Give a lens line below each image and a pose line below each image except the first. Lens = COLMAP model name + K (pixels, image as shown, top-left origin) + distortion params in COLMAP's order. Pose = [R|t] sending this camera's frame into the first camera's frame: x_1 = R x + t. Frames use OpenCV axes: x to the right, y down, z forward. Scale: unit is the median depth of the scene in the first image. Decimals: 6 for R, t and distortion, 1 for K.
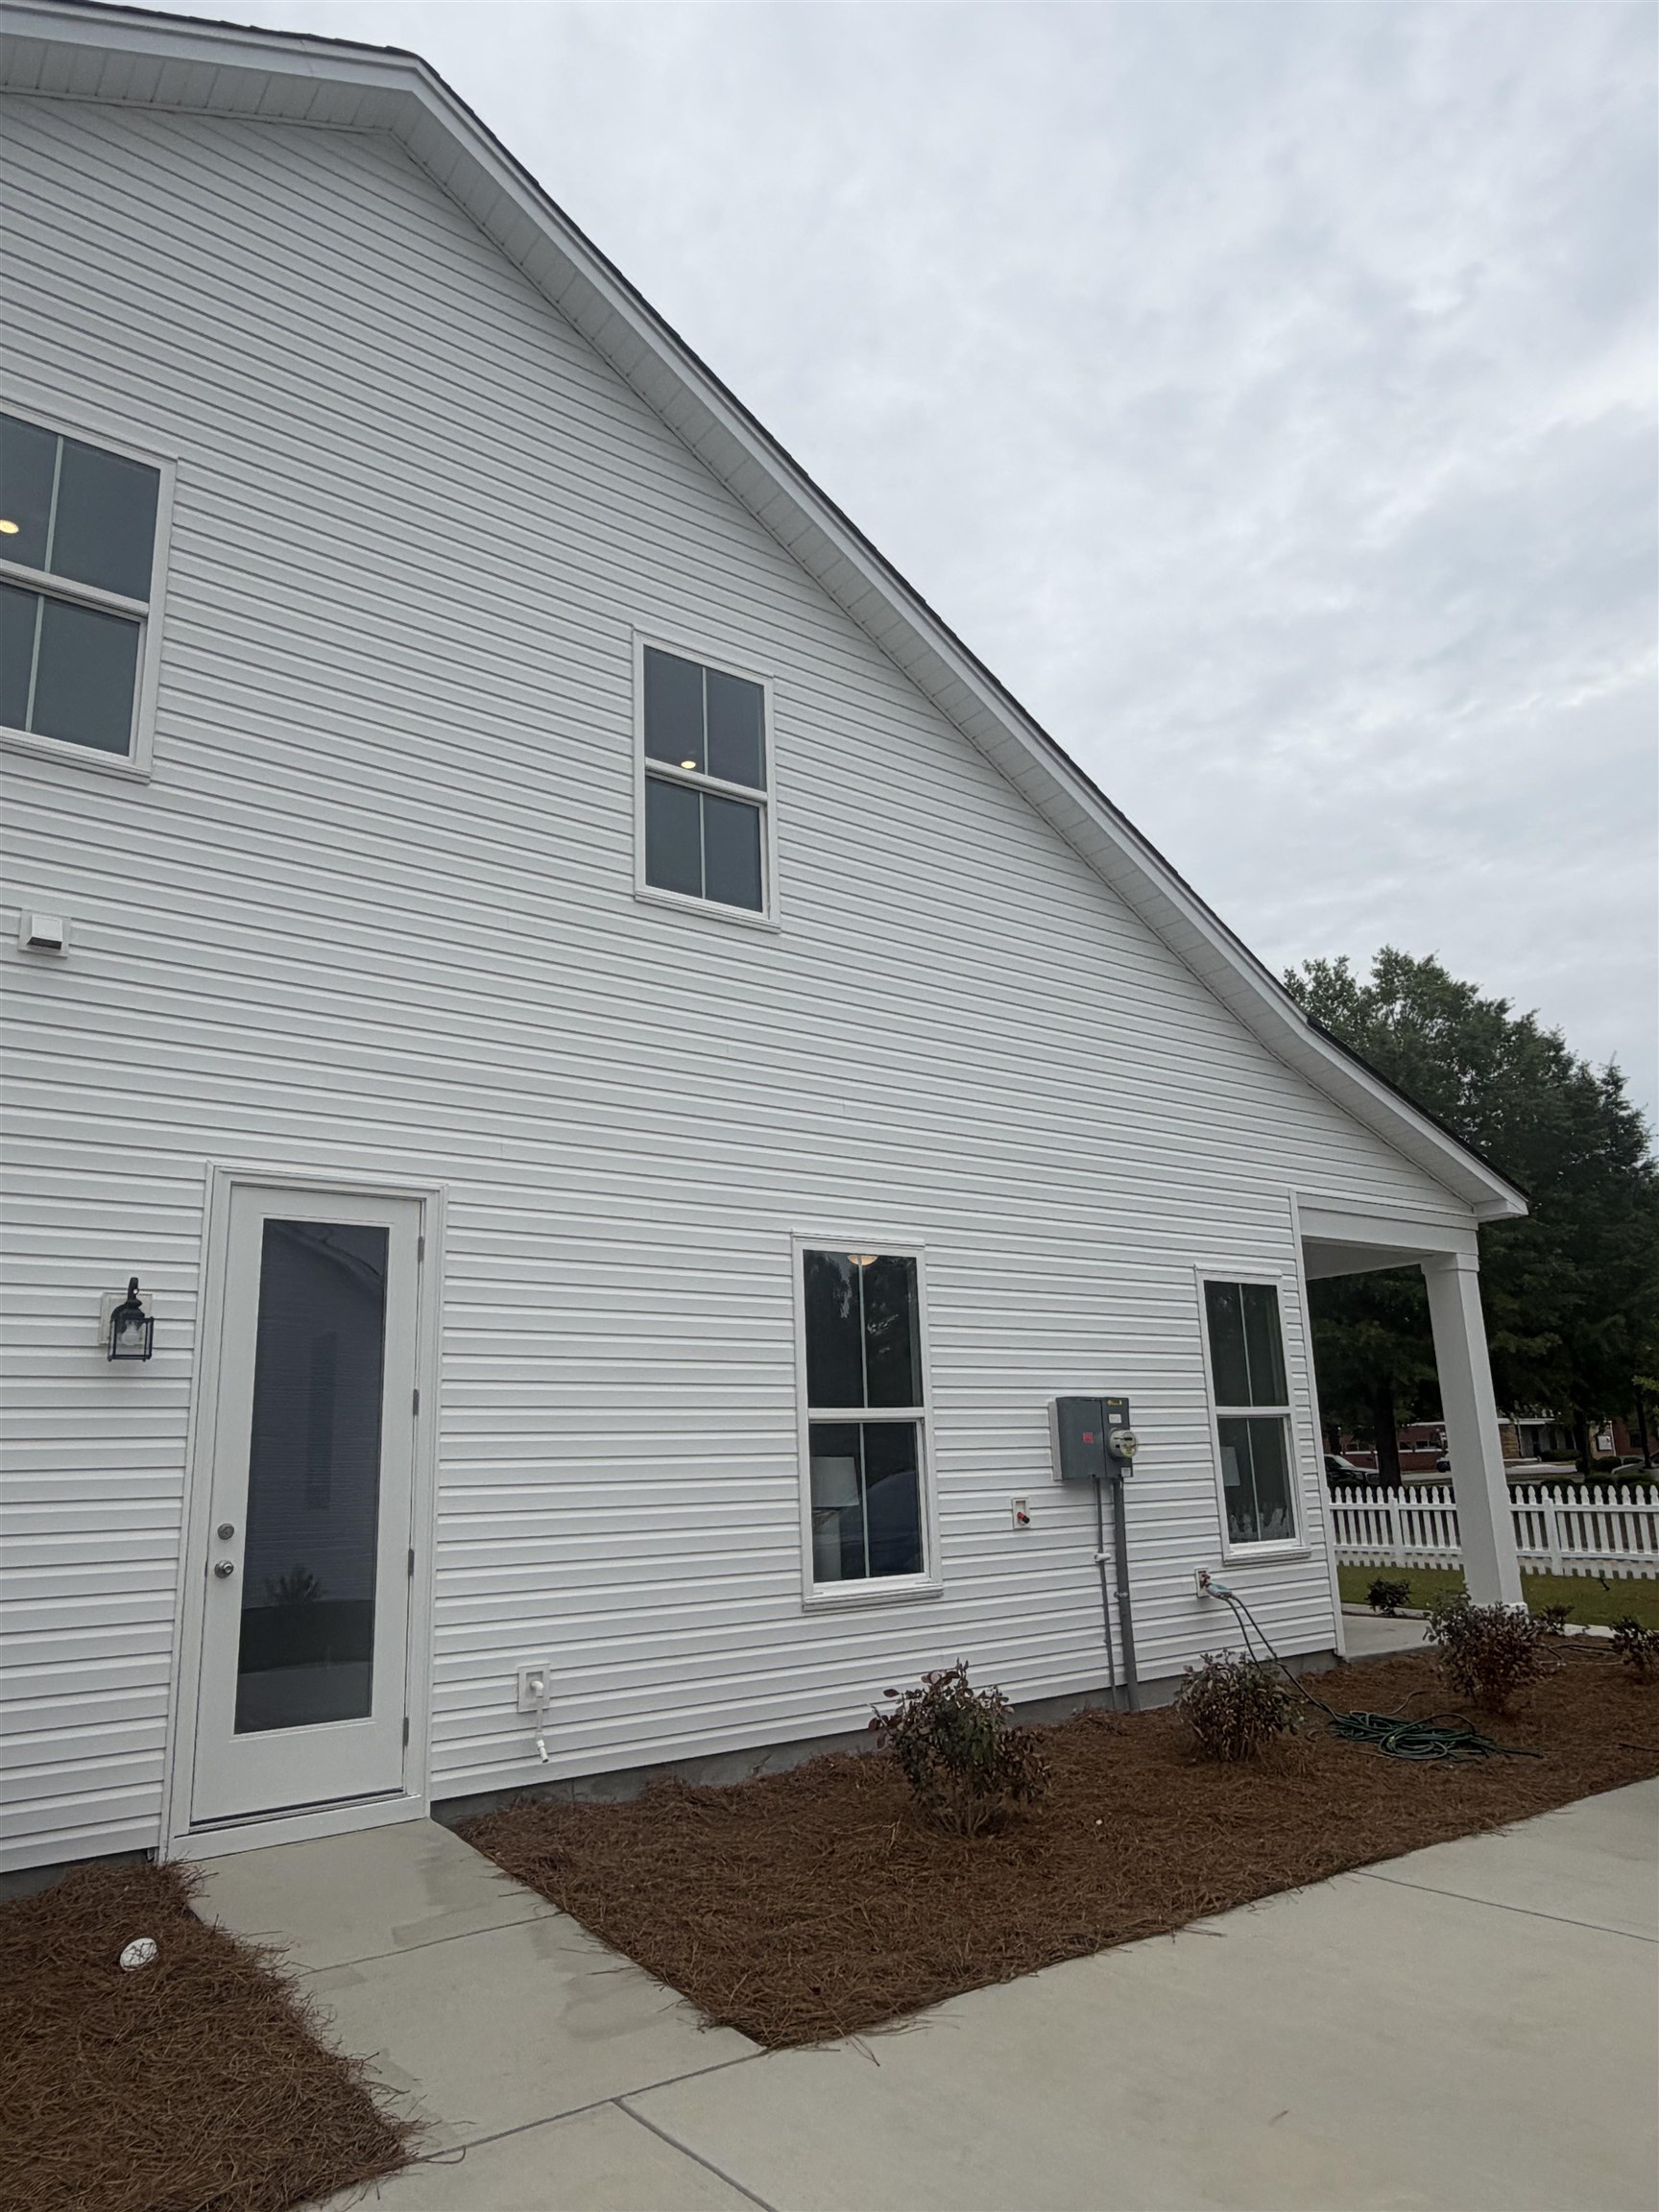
lens RADIAL K [[1446.2, 0, 828.6], [0, 1446.2, 1111.6], [0, 0, 1]] dist [0.005430, 0.001845]
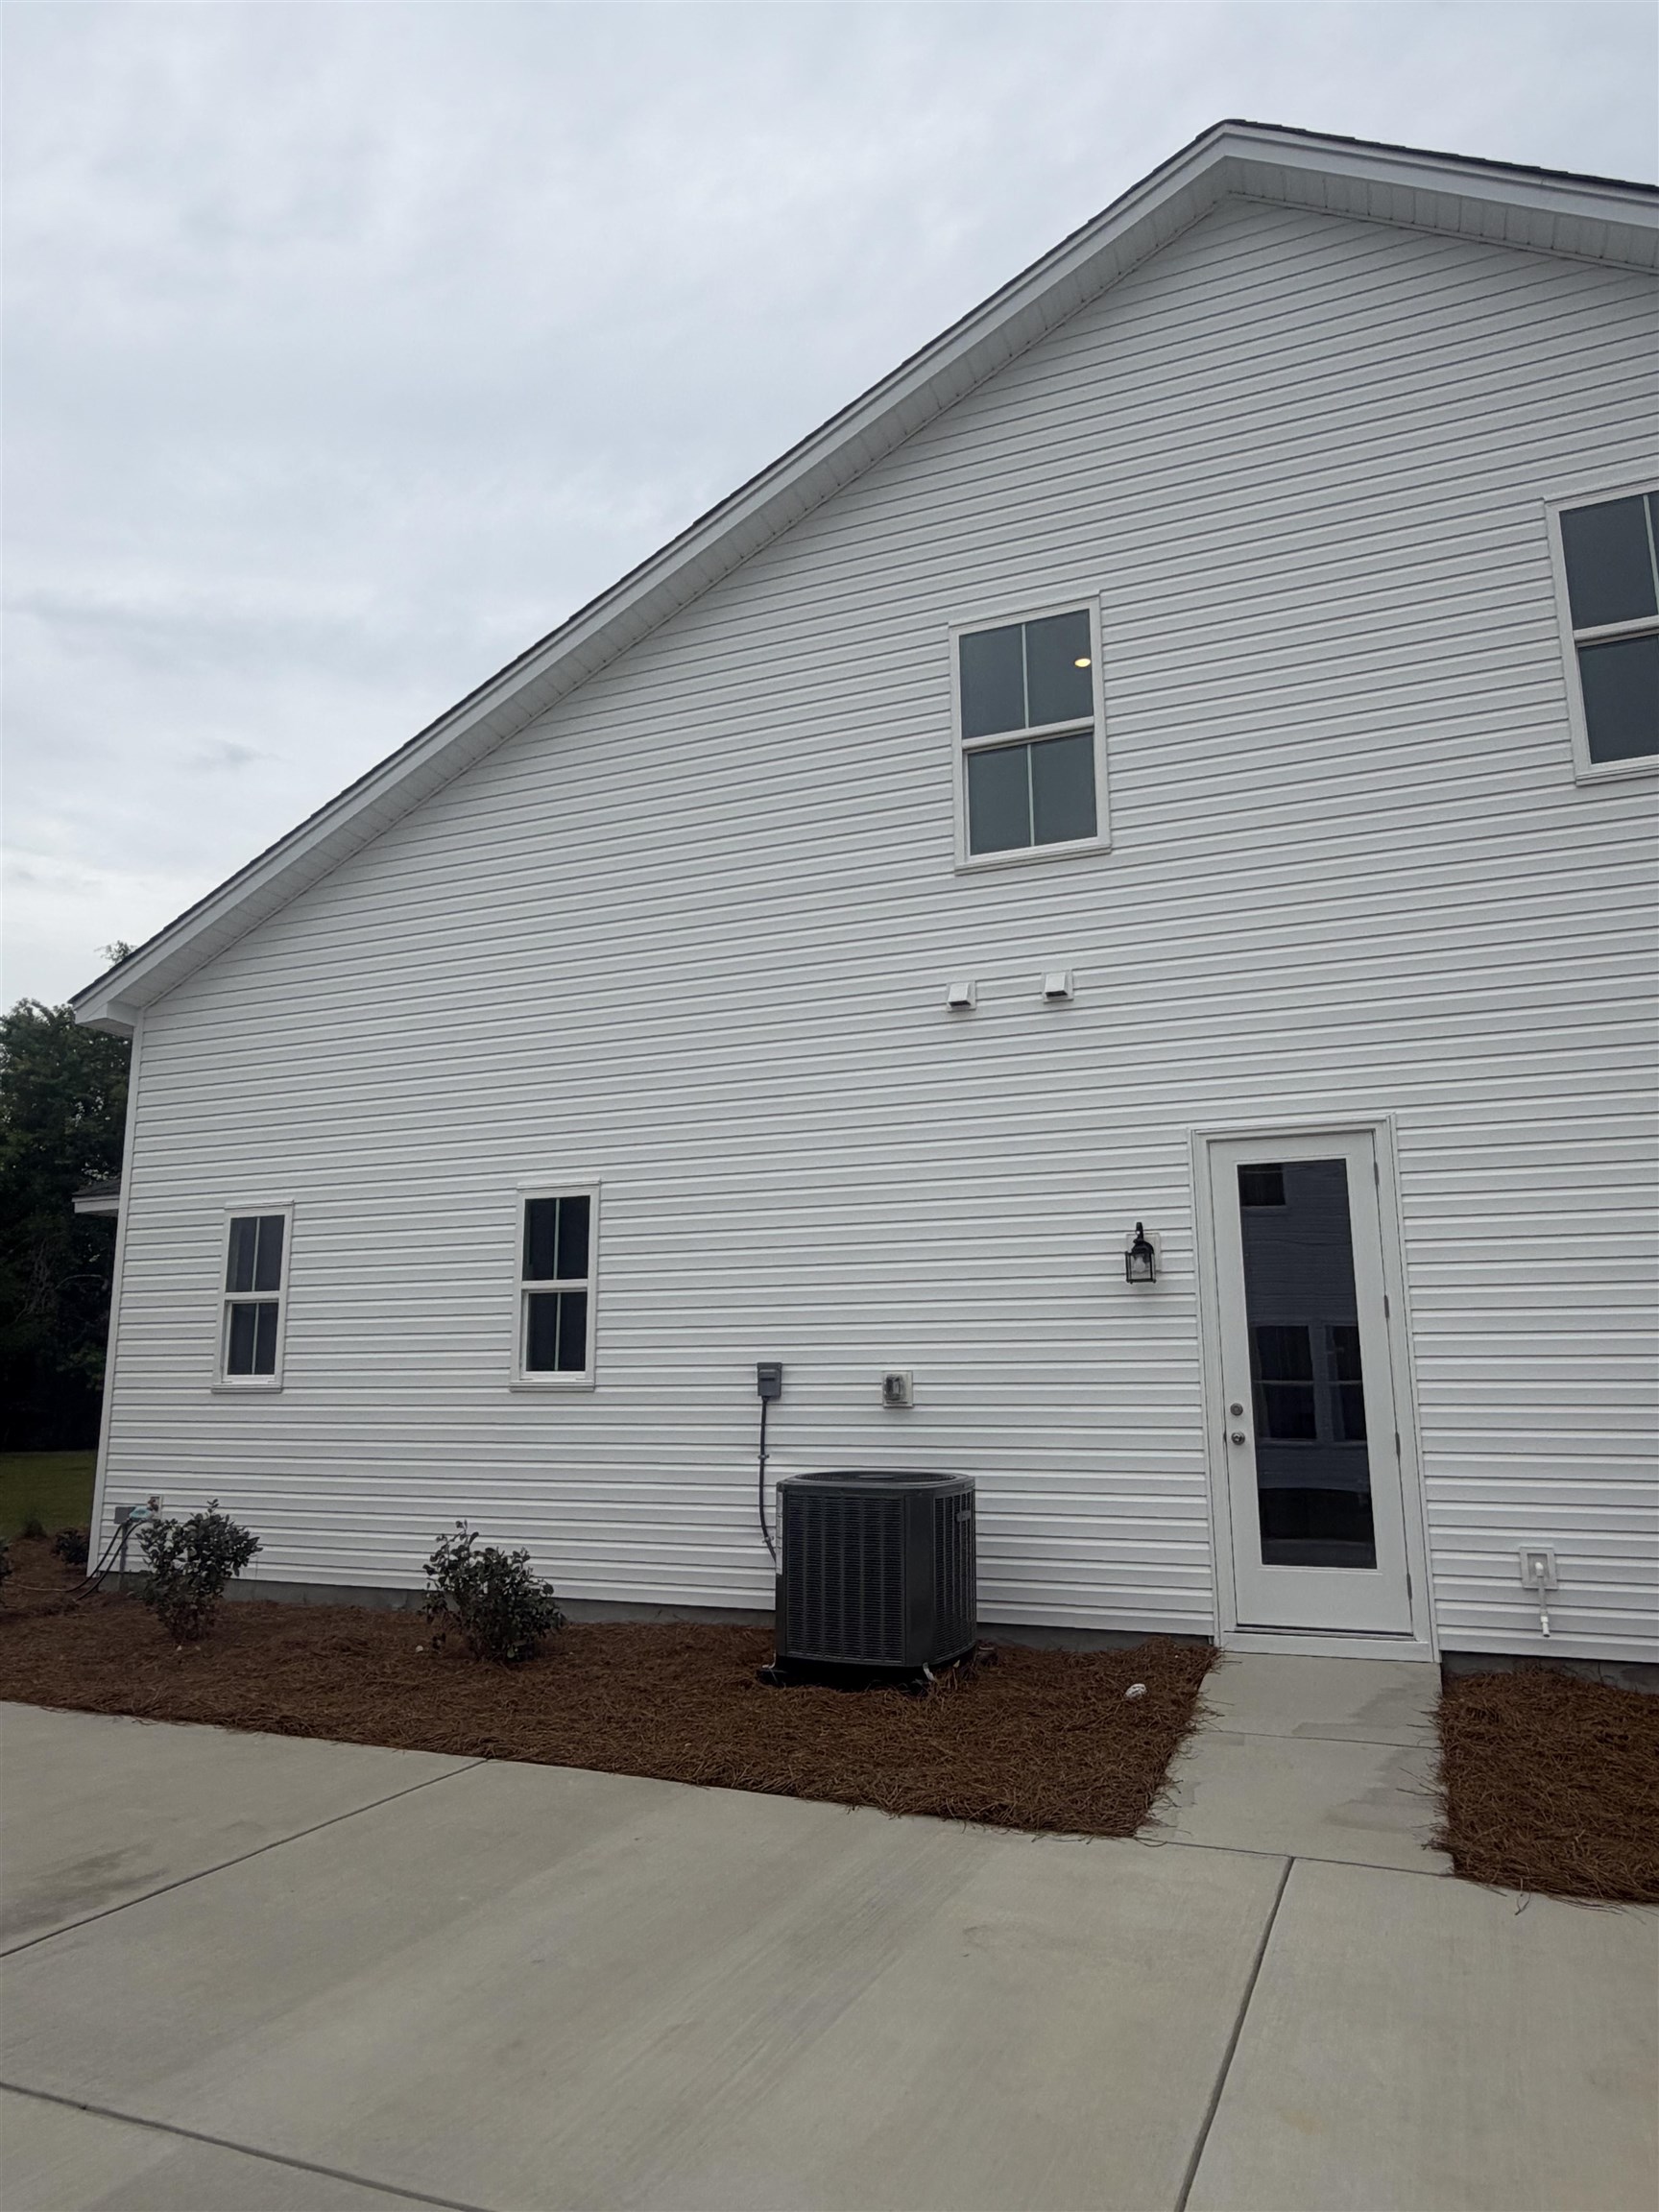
lens RADIAL K [[1446.2, 0, 832.4], [0, 1446.2, 1102.6], [0, 0, 1]] dist [0.005430, 0.001845]
pose [[0.508217, -0.136066, -0.850413, 0.522925], [0.197998, 0.979451, -0.038386, -0.000719], [0.838160, -0.148872, 0.524714, 0.056931]]
